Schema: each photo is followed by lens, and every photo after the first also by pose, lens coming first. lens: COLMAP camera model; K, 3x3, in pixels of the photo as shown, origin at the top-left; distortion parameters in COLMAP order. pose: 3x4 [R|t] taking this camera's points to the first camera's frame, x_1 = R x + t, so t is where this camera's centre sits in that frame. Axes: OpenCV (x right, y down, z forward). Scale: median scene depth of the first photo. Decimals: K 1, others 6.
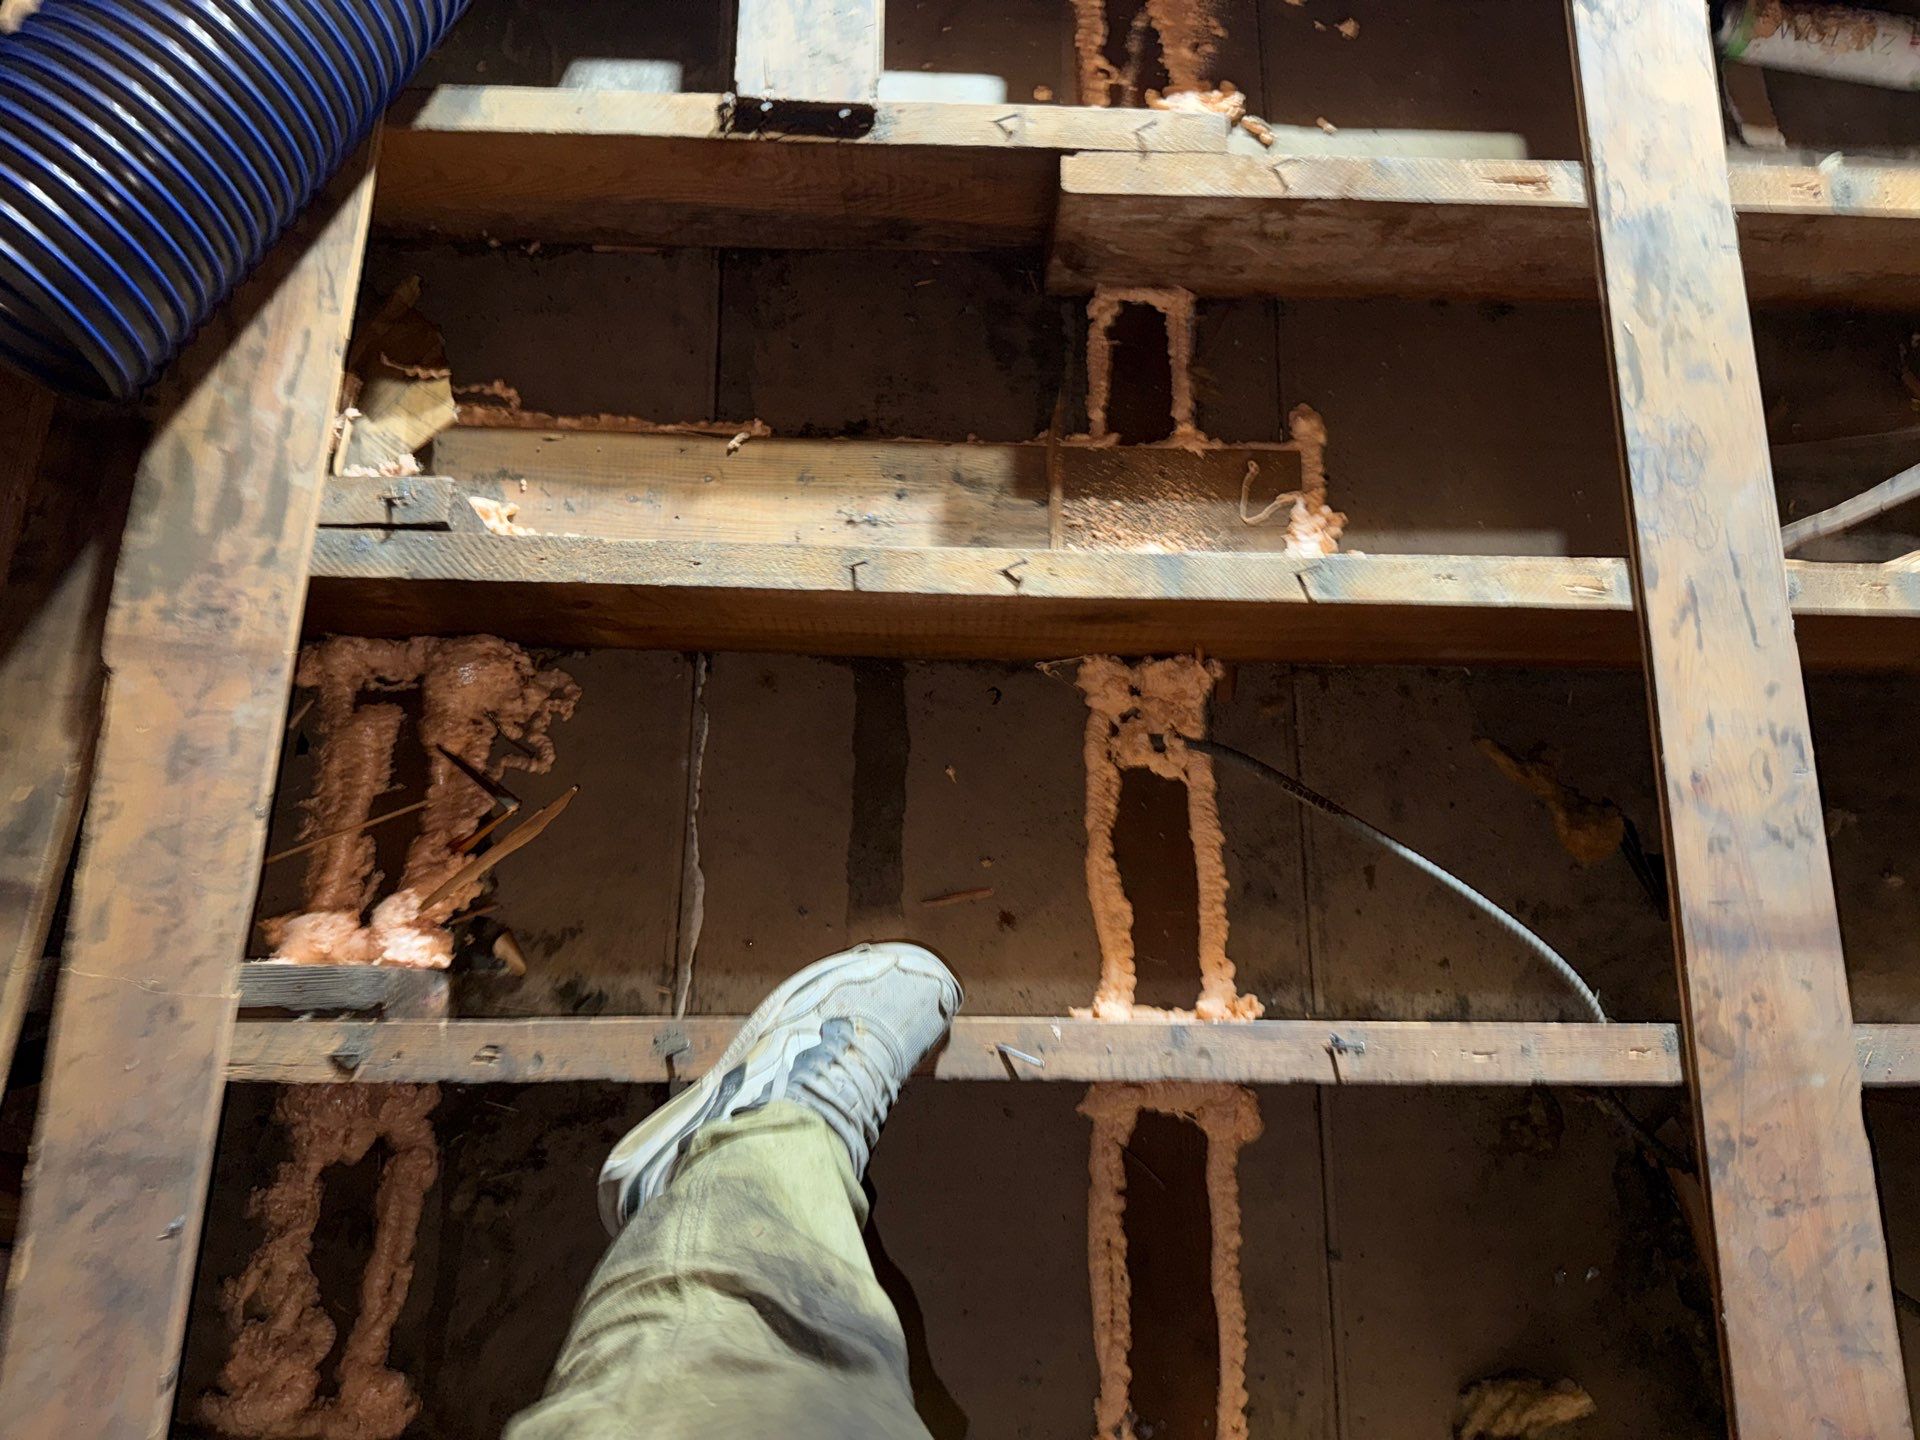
lens RADIAL K [[1324.2, 0, 960.0], [0, 1324.2, 720.0], [0, 0, 1]] dist [0.081385, -0.128690]
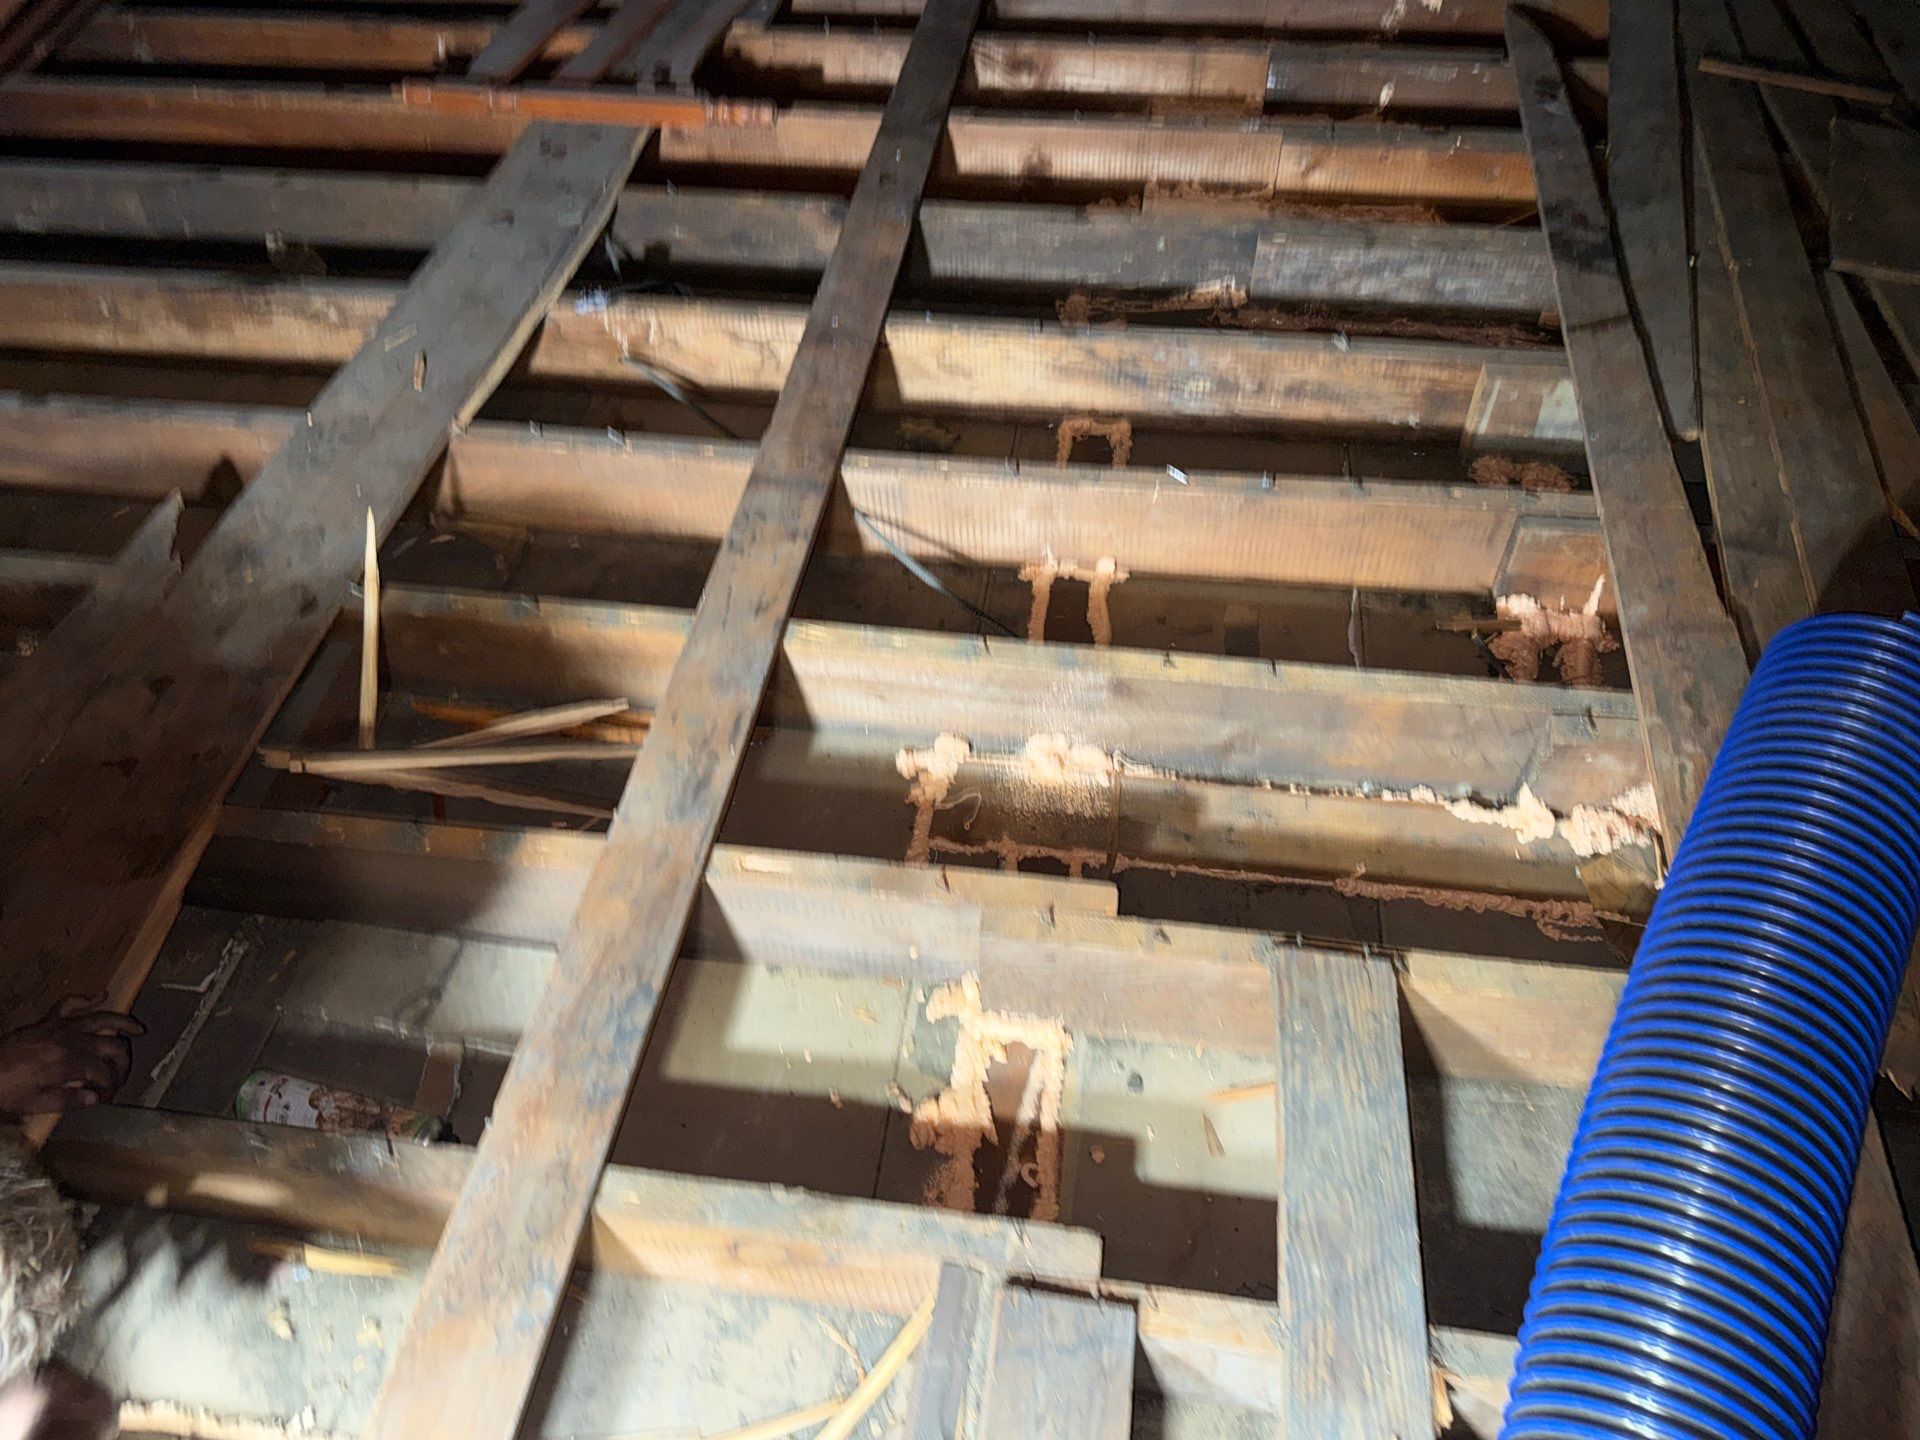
lens RADIAL K [[1347.0, 0, 958.5], [0, 1347.0, 686.1], [0, 0, 1]] dist [0.044596, -0.067806]
pose [[-0.990510, -0.105102, 0.088563, 0.135147], [0.132240, -0.553207, 0.822481, -1.358548], [-0.037450, 0.826387, 0.561856, 0.127914]]
